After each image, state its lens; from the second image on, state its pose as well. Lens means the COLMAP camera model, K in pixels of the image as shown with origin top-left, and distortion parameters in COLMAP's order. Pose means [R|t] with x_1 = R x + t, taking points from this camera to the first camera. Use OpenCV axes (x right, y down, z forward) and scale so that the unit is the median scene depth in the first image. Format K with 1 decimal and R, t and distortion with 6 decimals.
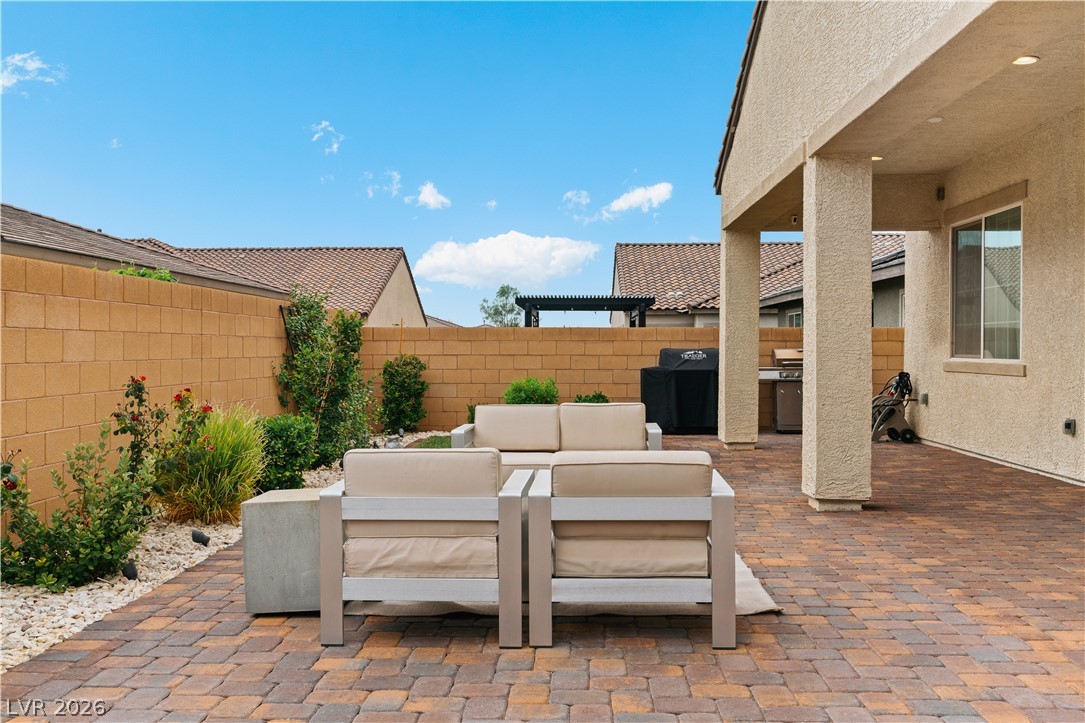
lens RADIAL K [[986.7, 0, 542.5], [0, 986.7, 361.5], [0, 0, 1]] dist [0.013231, 0.013628]
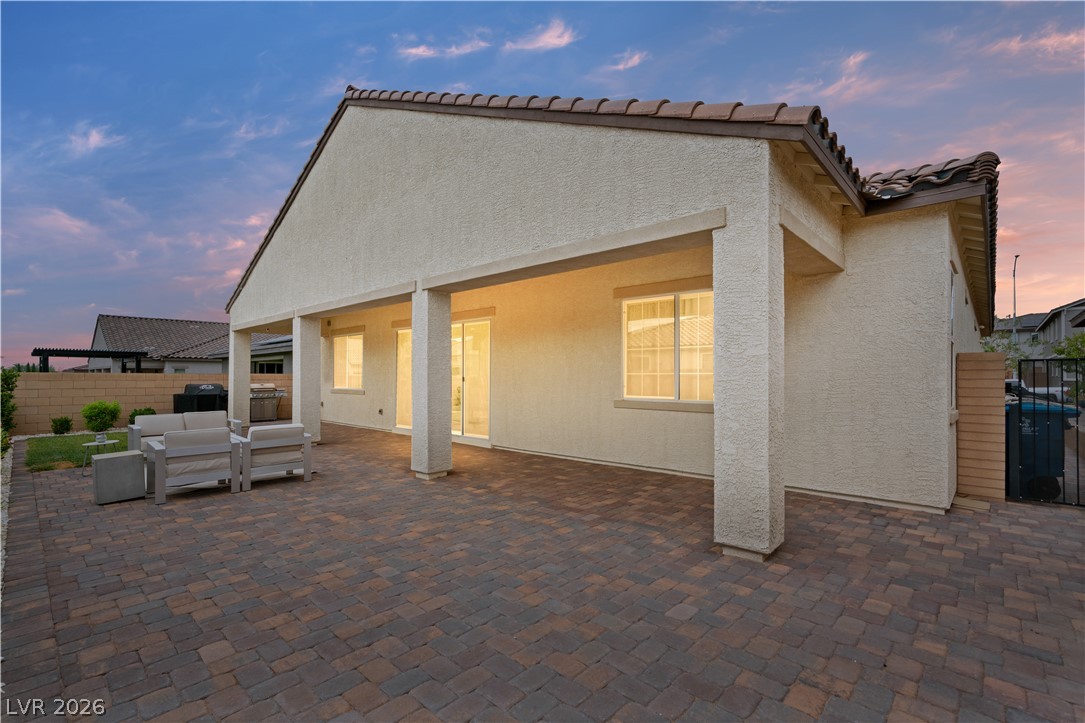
lens RADIAL K [[487.2, 0, 537.7], [0, 487.2, 377.5], [0, 0, 1]] dist [-0.002712, 0.000099]
pose [[0.659932, -0.000529, 0.751325, -0.151056], [0.009398, 0.999927, -0.007551, -0.012048], [-0.751266, 0.012044, 0.659889, -0.189786]]
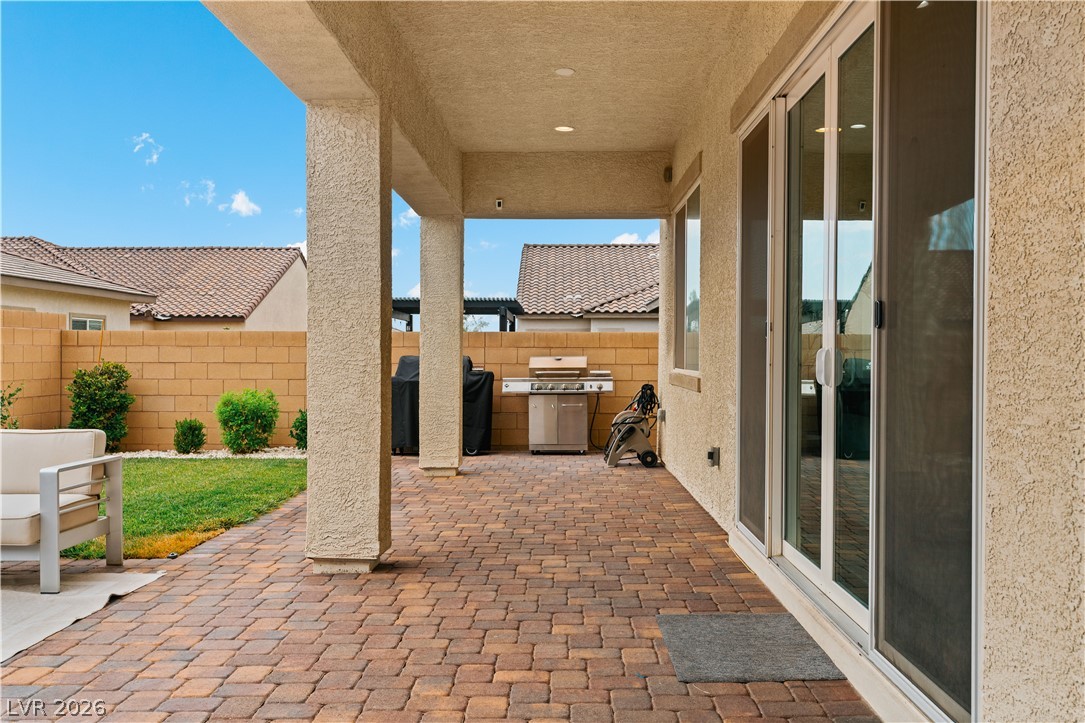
lens RADIAL K [[998.0, 0, 542.5], [0, 998.0, 361.5], [0, 0, 1]] dist [0.015175, 0.006381]
pose [[0.999743, 0.002150, 0.022565, 0.220116], [-0.002017, 0.999981, -0.005899, -0.003153], [-0.022578, 0.005852, 0.999728, 0.117730]]
